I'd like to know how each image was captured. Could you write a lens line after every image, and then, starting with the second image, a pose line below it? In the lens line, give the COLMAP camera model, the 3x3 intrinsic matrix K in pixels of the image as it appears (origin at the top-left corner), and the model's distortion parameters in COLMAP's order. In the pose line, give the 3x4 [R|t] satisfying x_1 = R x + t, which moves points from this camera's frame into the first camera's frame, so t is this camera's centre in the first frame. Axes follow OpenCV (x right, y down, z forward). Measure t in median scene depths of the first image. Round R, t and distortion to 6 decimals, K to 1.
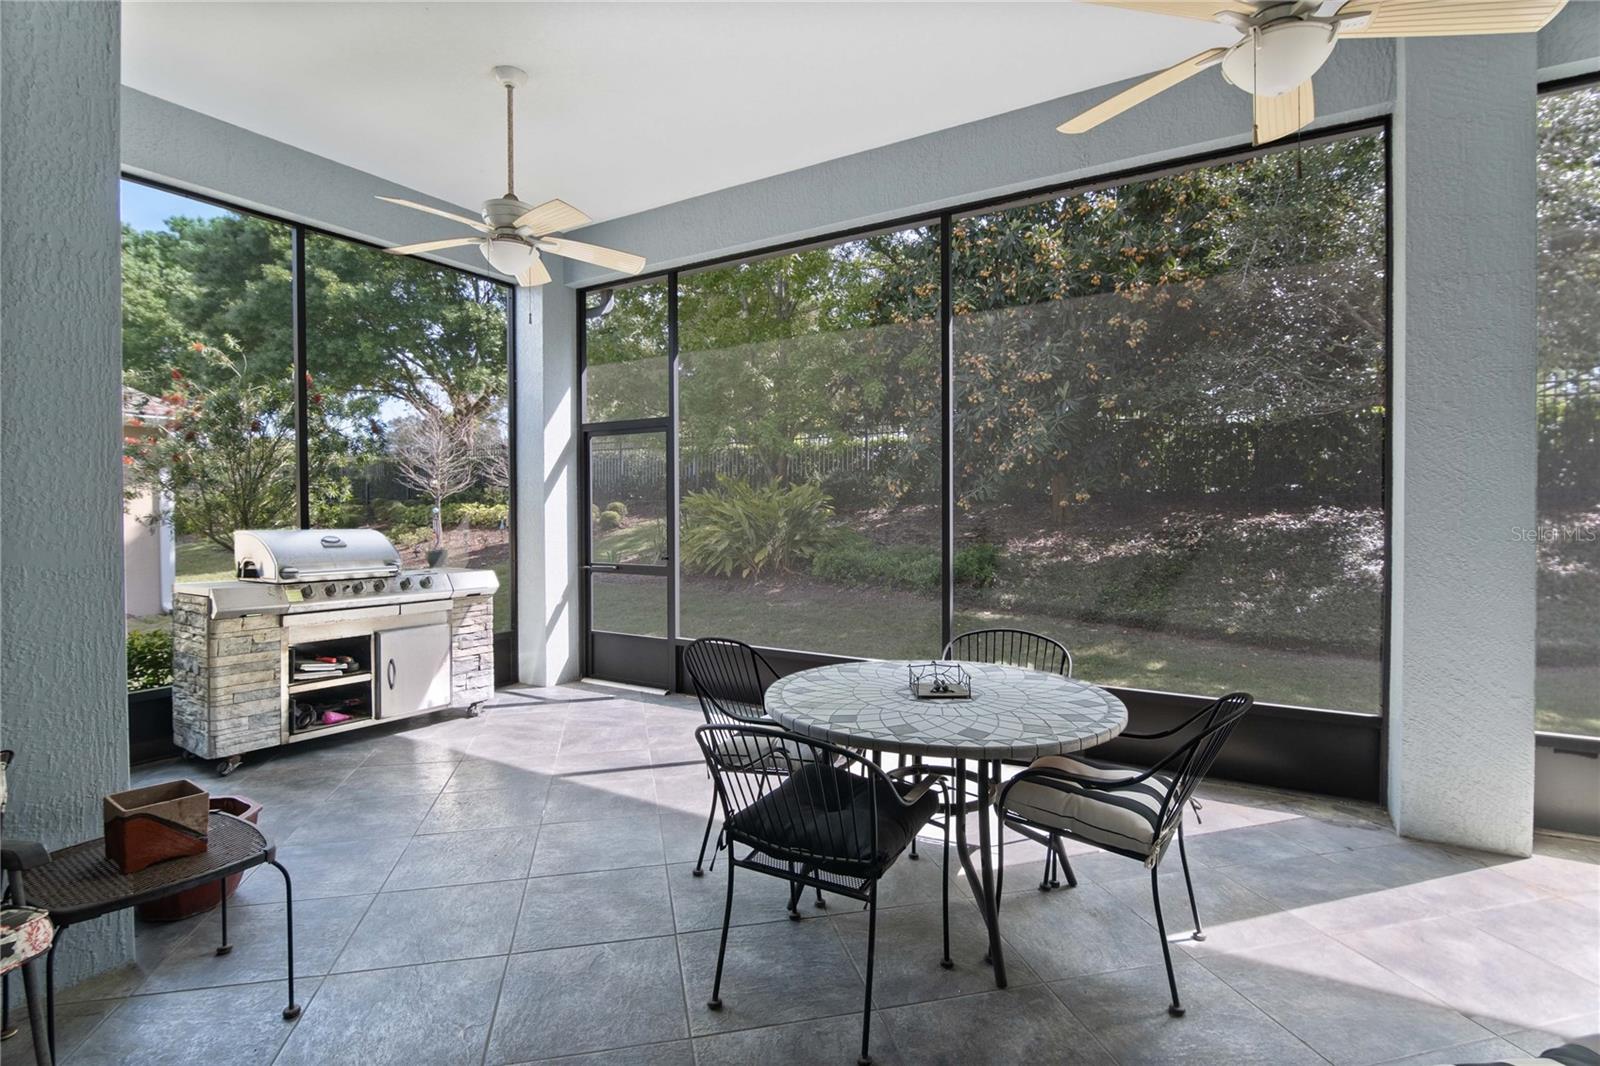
lens RADIAL K [[776.5, 0, 796.6], [0, 776.5, 519.3], [0, 0, 1]] dist [-0.011287, -0.003152]
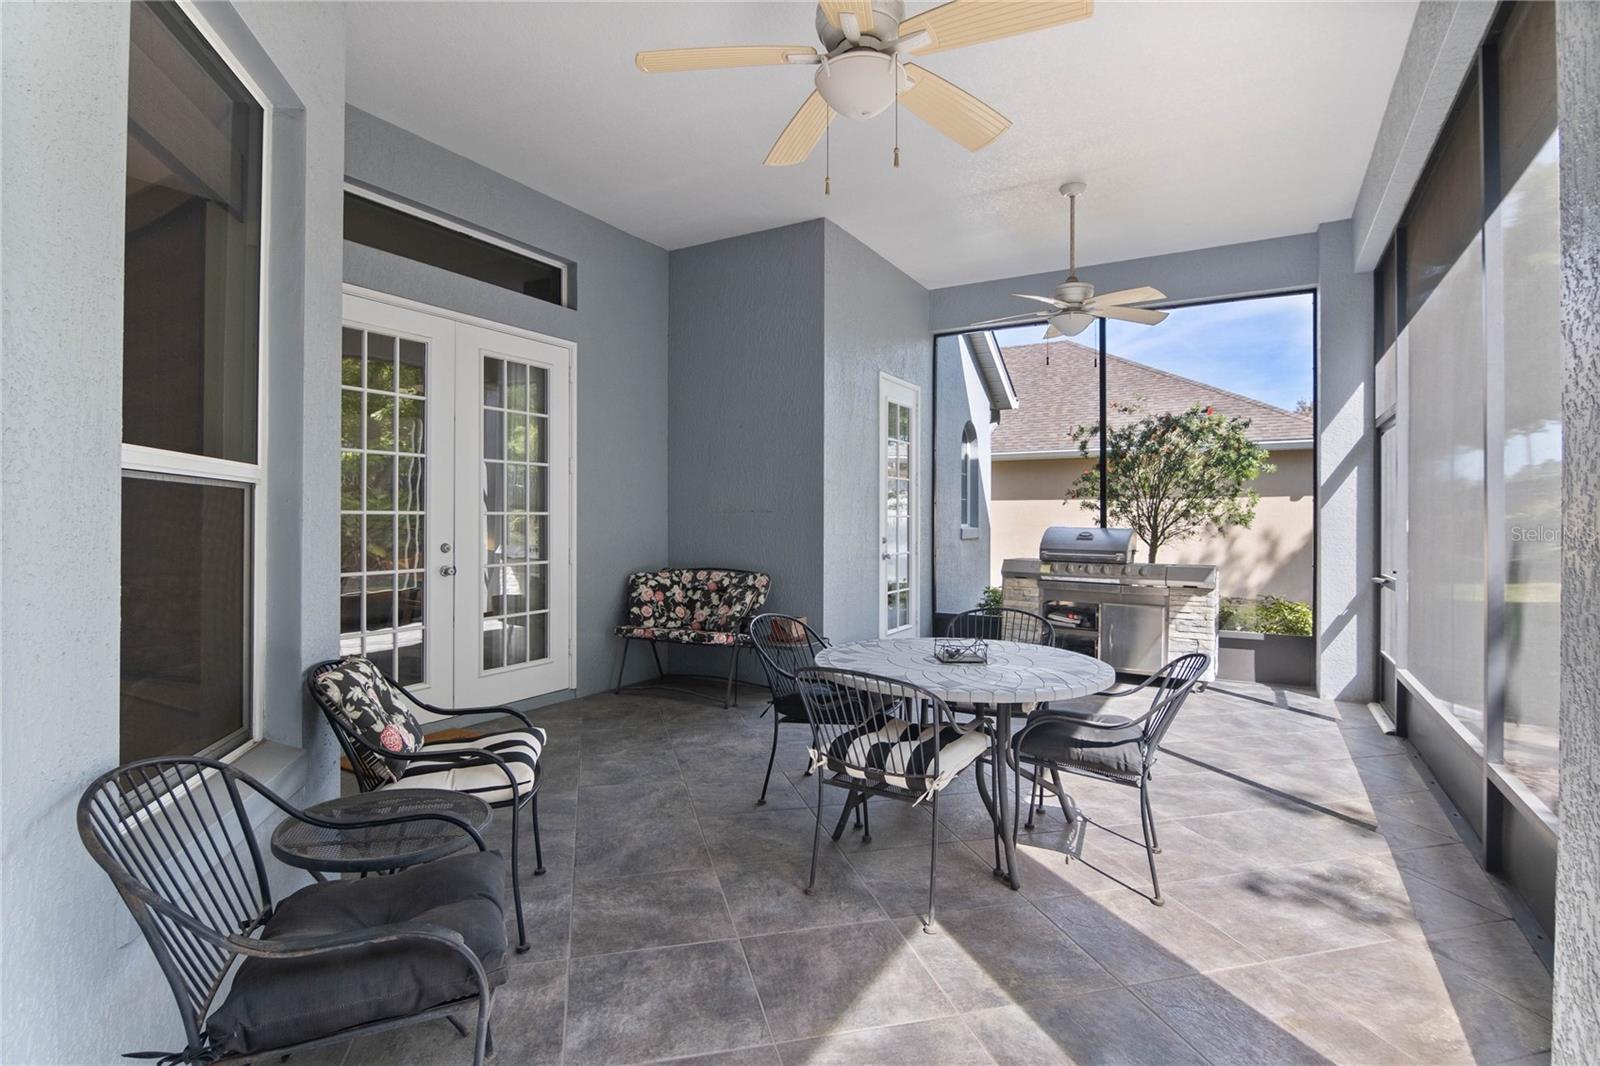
lens RADIAL K [[776.5, 0, 806.7], [0, 776.5, 531.1], [0, 0, 1]] dist [-0.011287, -0.003152]
pose [[0.028398, 0.013921, -0.999500, 0.810368], [-0.017936, 0.999749, 0.013415, 0.008748], [0.999436, 0.017546, 0.028641, 0.430946]]
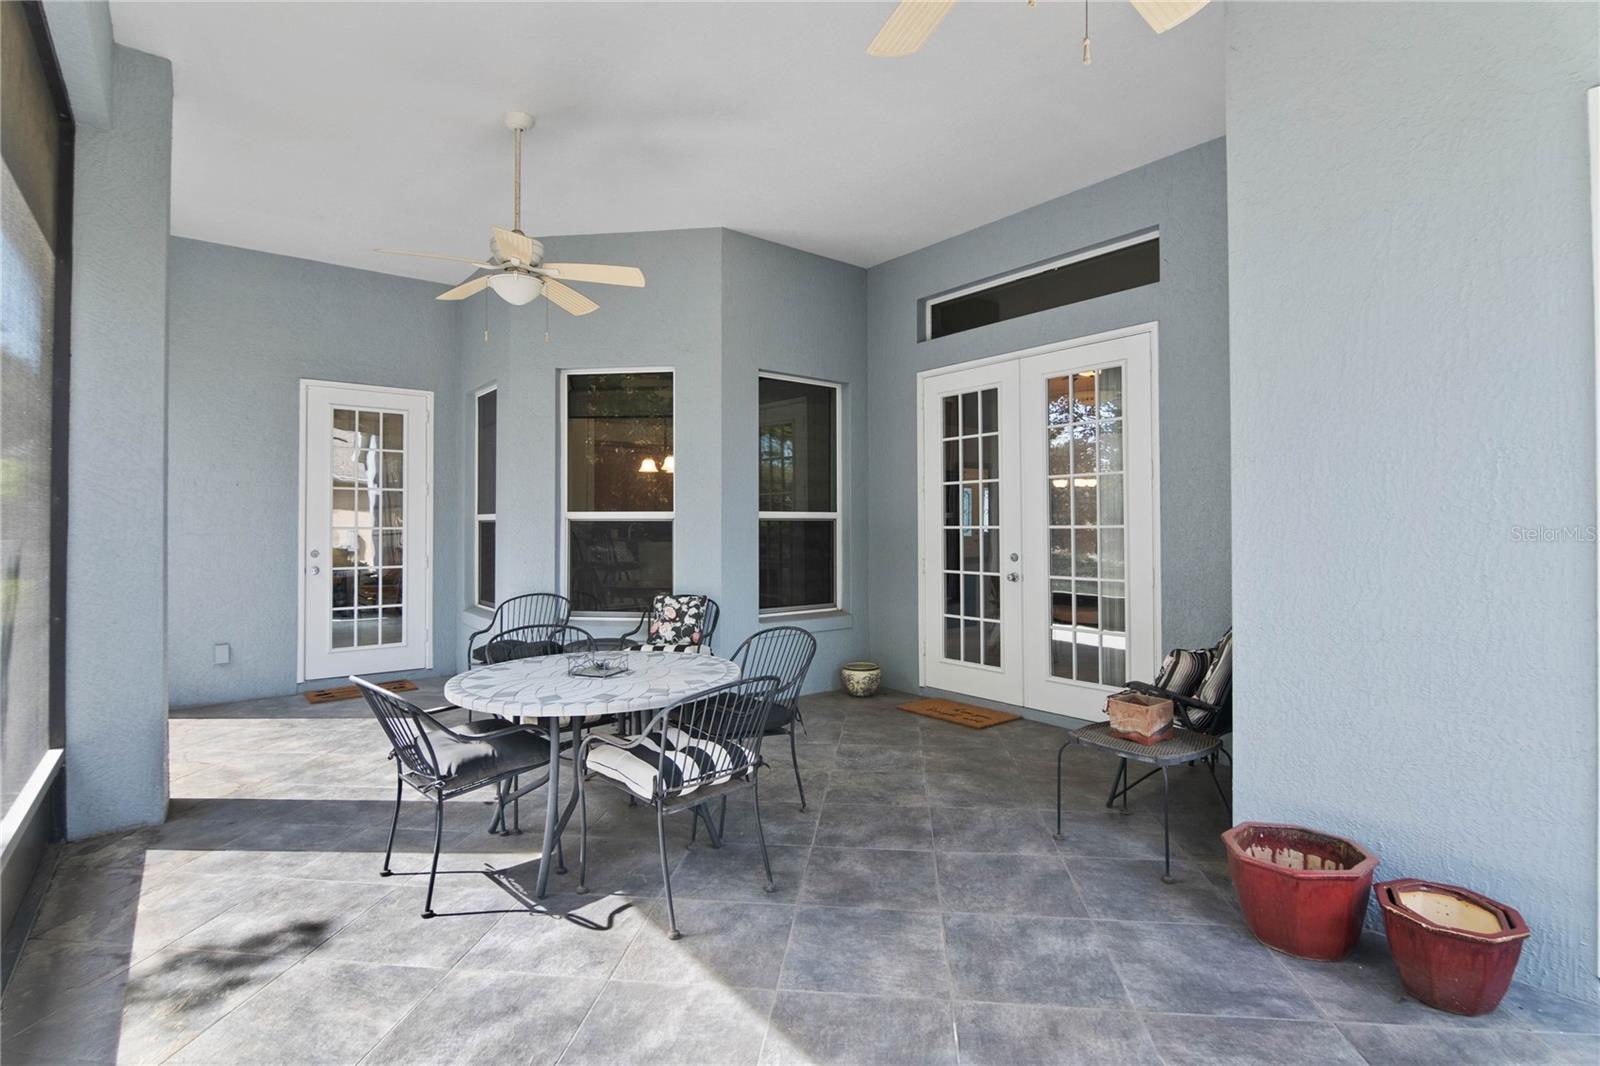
lens RADIAL K [[776.5, 0, 795.1], [0, 776.5, 522.6], [0, 0, 1]] dist [-0.011287, -0.003152]
pose [[-0.934977, 0.003058, 0.354696, -0.321562], [0.008643, 0.999862, 0.014163, -0.018865], [-0.354604, 0.016308, -0.934874, 1.207382]]
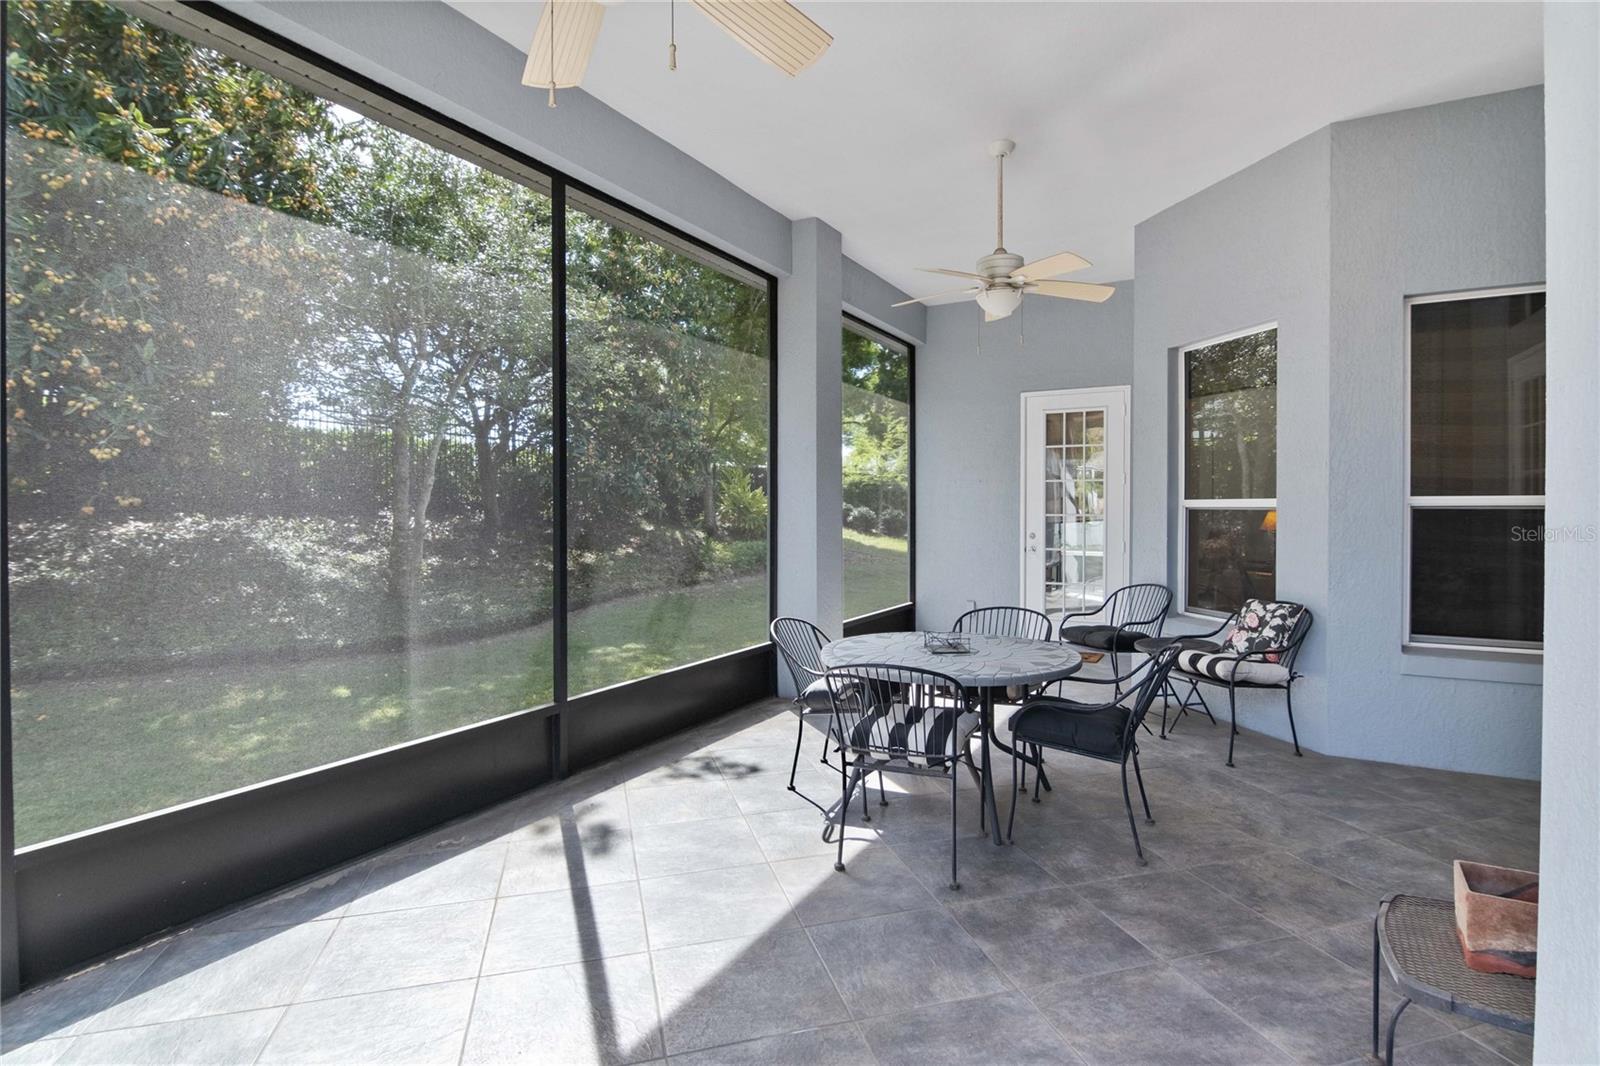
lens RADIAL K [[776.5, 0, 796.9], [0, 776.5, 524.9], [0, 0, 1]] dist [-0.011287, -0.003152]
pose [[-0.022570, -0.020055, 0.999544, -0.697681], [0.021303, 0.999562, 0.020536, -0.020160], [-0.999518, 0.021756, -0.022133, 0.764761]]
